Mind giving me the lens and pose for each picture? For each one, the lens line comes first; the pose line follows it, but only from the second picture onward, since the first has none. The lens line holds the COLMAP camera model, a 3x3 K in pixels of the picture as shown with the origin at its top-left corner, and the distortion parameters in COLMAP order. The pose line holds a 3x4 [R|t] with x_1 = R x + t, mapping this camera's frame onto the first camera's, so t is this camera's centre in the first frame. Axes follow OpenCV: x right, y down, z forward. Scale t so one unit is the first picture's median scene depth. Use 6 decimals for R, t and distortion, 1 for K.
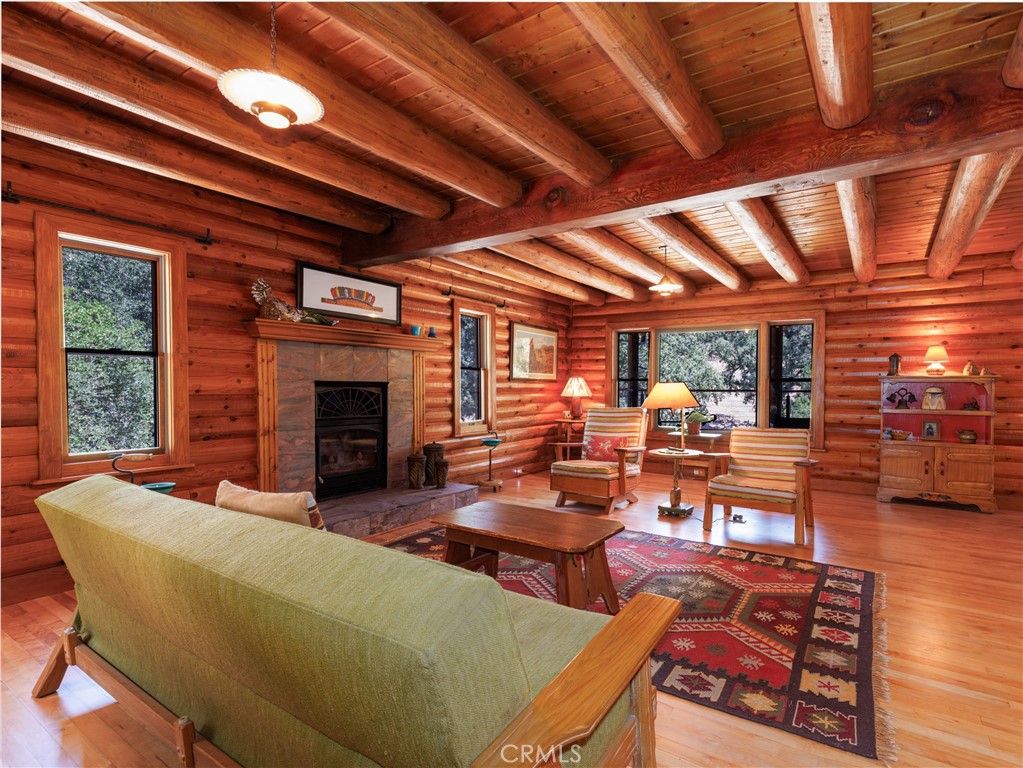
lens RADIAL K [[516.2, 0, 522.1], [0, 516.2, 388.6], [0, 0, 1]] dist [0.007005, -0.000263]
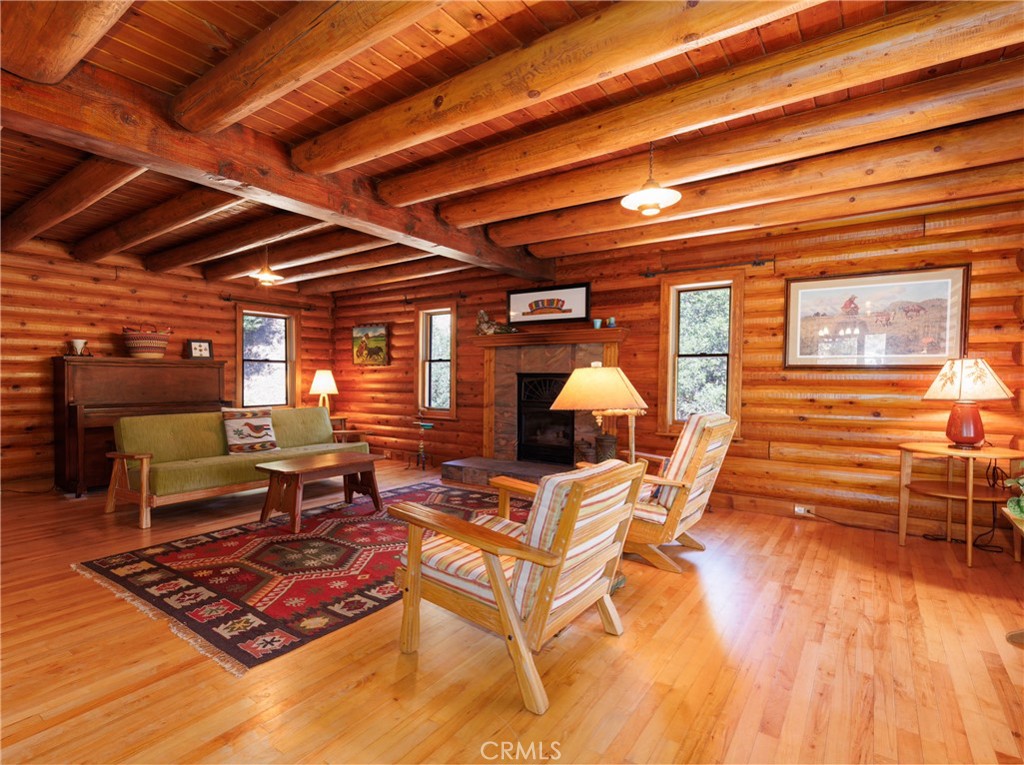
lens RADIAL K [[516.8, 0, 519.9], [0, 516.8, 383.2], [0, 0, 1]] dist [0.007005, -0.000263]
pose [[-0.010832, 0.009577, -0.999895, 1.220663], [-0.006633, 0.999931, 0.009650, -0.001307], [0.999919, 0.006737, -0.010768, 1.246132]]
